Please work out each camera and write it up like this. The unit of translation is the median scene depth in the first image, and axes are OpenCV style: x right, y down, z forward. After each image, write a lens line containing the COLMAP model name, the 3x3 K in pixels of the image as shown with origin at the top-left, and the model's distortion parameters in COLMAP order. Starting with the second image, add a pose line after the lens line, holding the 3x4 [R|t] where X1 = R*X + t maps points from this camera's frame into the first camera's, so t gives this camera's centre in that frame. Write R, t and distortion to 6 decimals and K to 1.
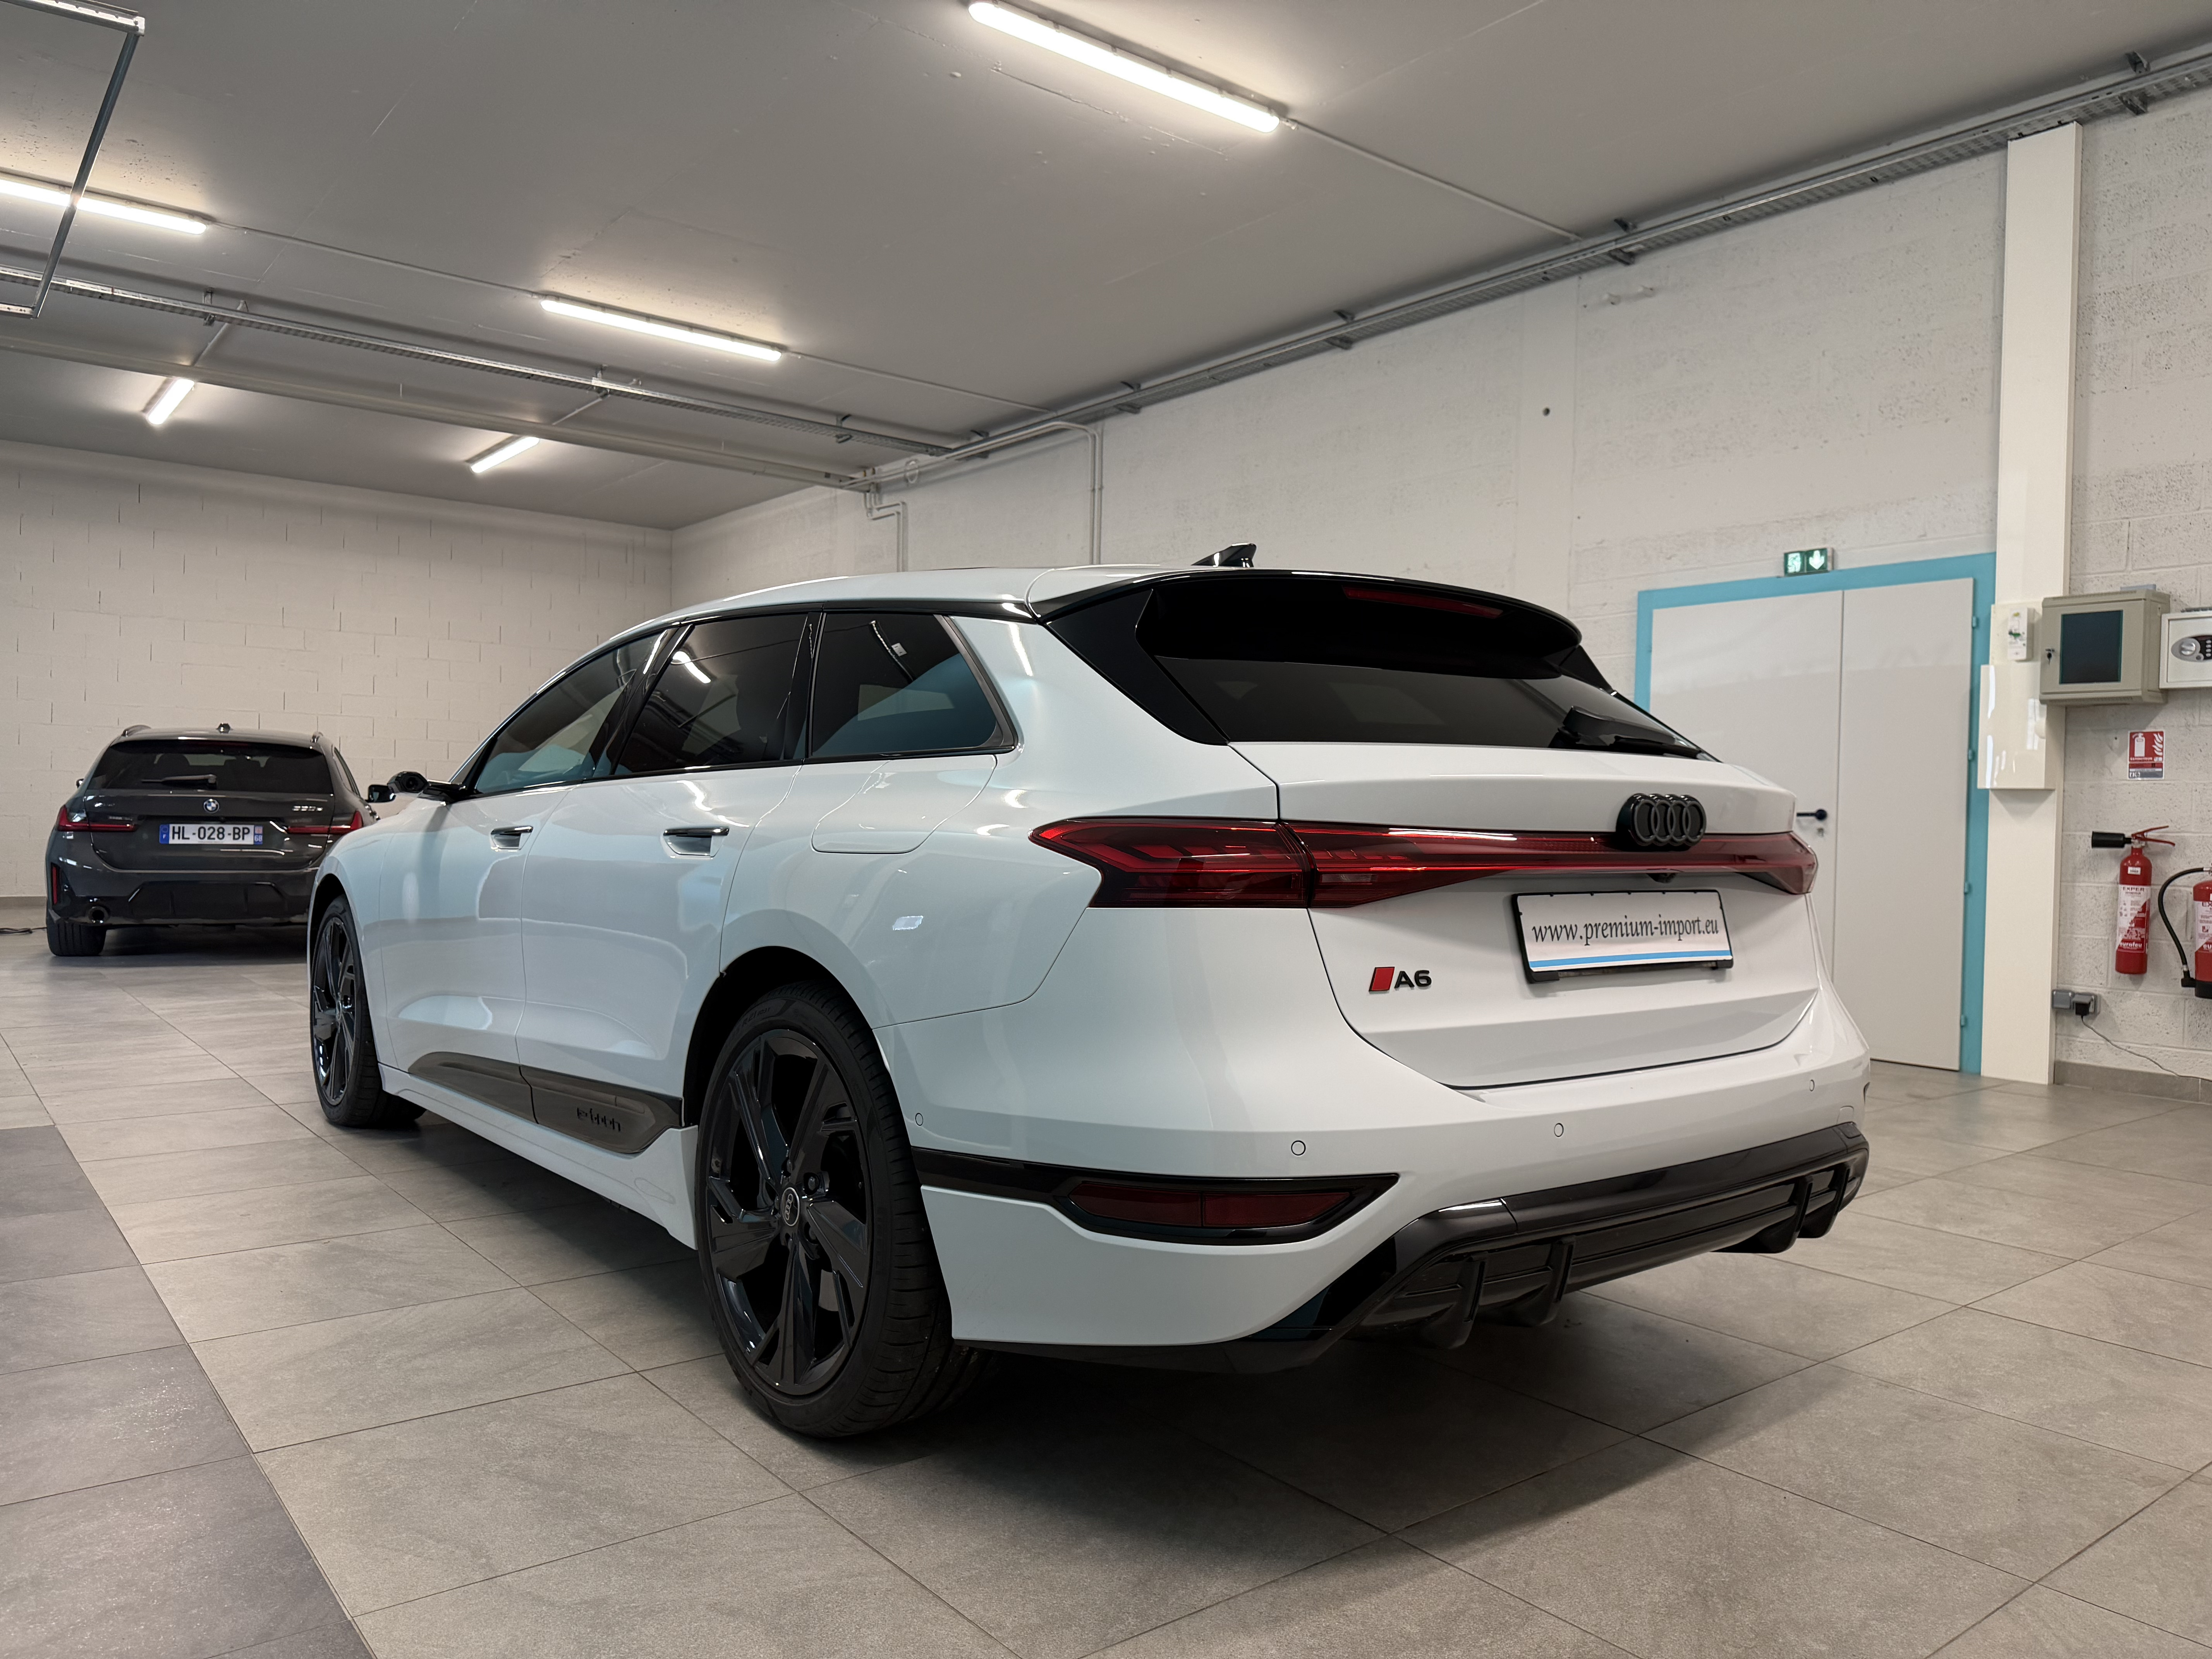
lens RADIAL K [[1572.3, 0, 1106.0], [0, 1572.3, 829.5], [0, 0, 1]] dist [-0.000049, 0.002272]
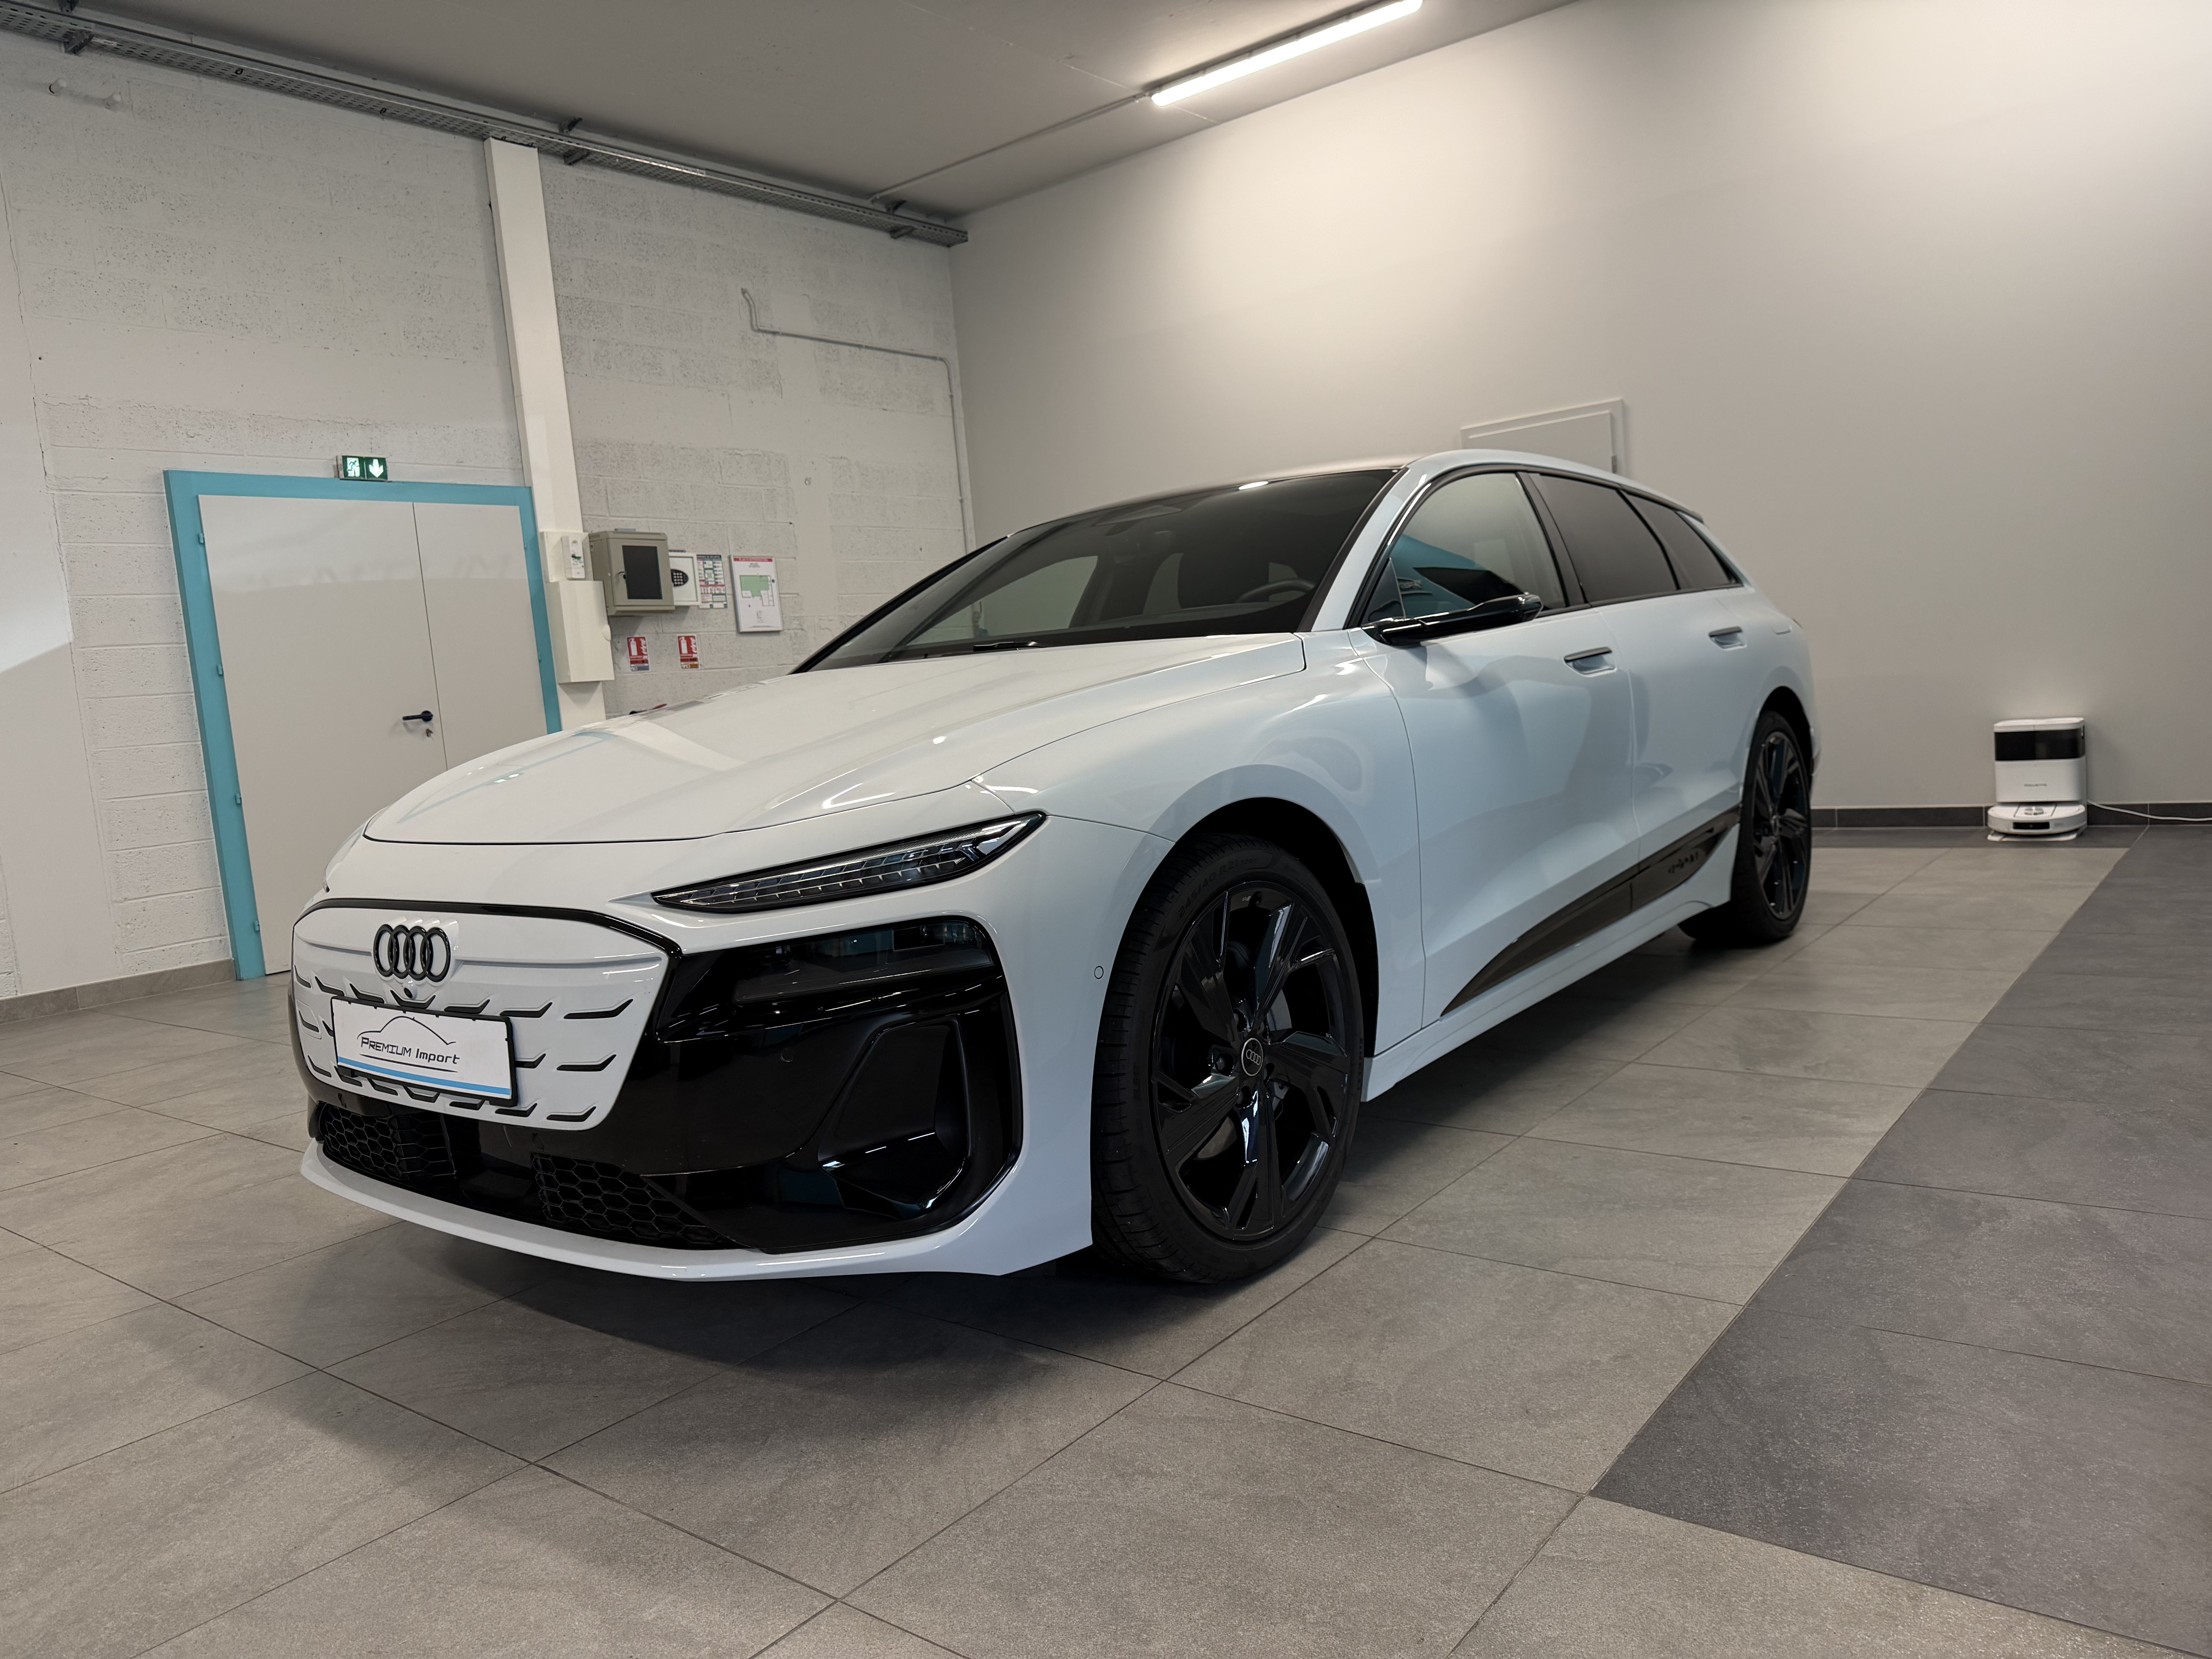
lens RADIAL K [[1543.8, 0, 1106.0], [0, 1543.8, 829.5], [0, 0, 1]] dist [0.066180, -0.084622]
pose [[-0.226597, -0.096055, 0.969241, -0.730273], [0.089848, 0.988821, 0.119001, -0.019454], [-0.969836, 0.114049, -0.215434, 0.867668]]
